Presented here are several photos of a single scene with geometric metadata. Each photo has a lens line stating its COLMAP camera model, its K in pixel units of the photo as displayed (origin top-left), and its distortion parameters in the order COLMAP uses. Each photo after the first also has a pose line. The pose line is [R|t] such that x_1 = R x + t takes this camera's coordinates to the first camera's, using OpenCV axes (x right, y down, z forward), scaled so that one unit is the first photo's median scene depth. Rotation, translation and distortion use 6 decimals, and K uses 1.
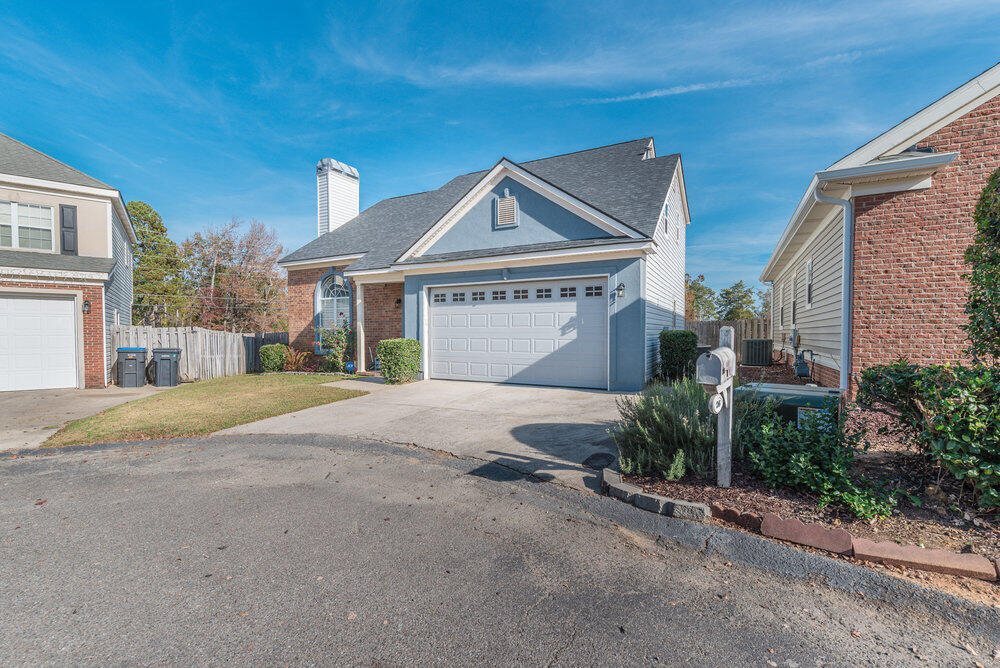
lens RADIAL K [[435.3, 0, 503.5], [0, 435.3, 334.2], [0, 0, 1]] dist [-0.000972, 0.000848]
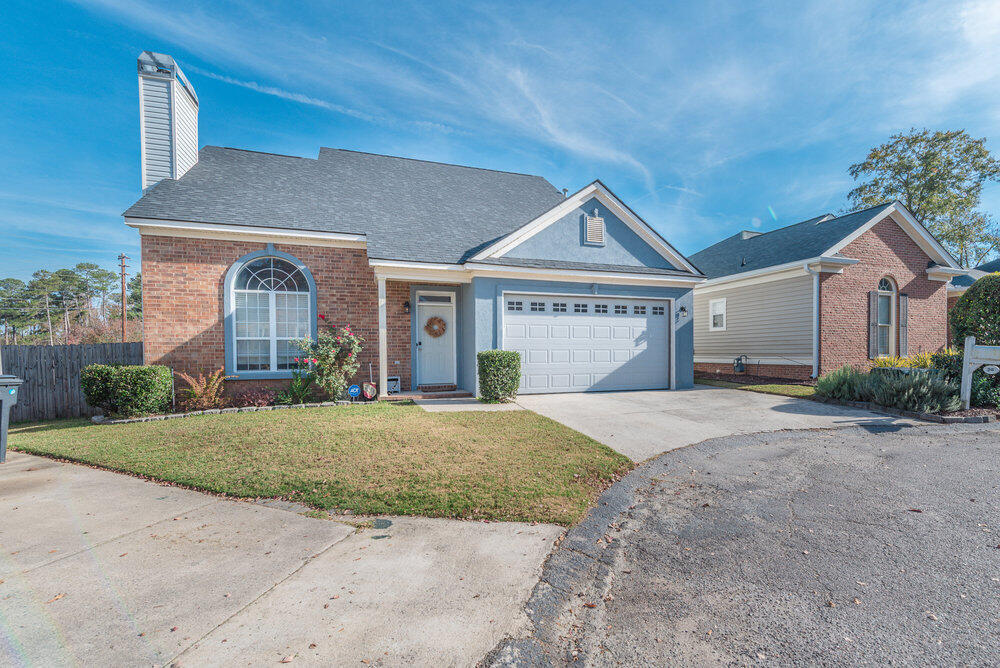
lens RADIAL K [[435.3, 0, 503.4], [0, 435.3, 344.0], [0, 0, 1]] dist [-0.000972, 0.000848]
pose [[0.681943, 0.001332, 0.731404, -0.912908], [0.004316, 0.999974, -0.005844, 0.001699], [-0.731393, 0.007142, 0.681919, 0.432903]]
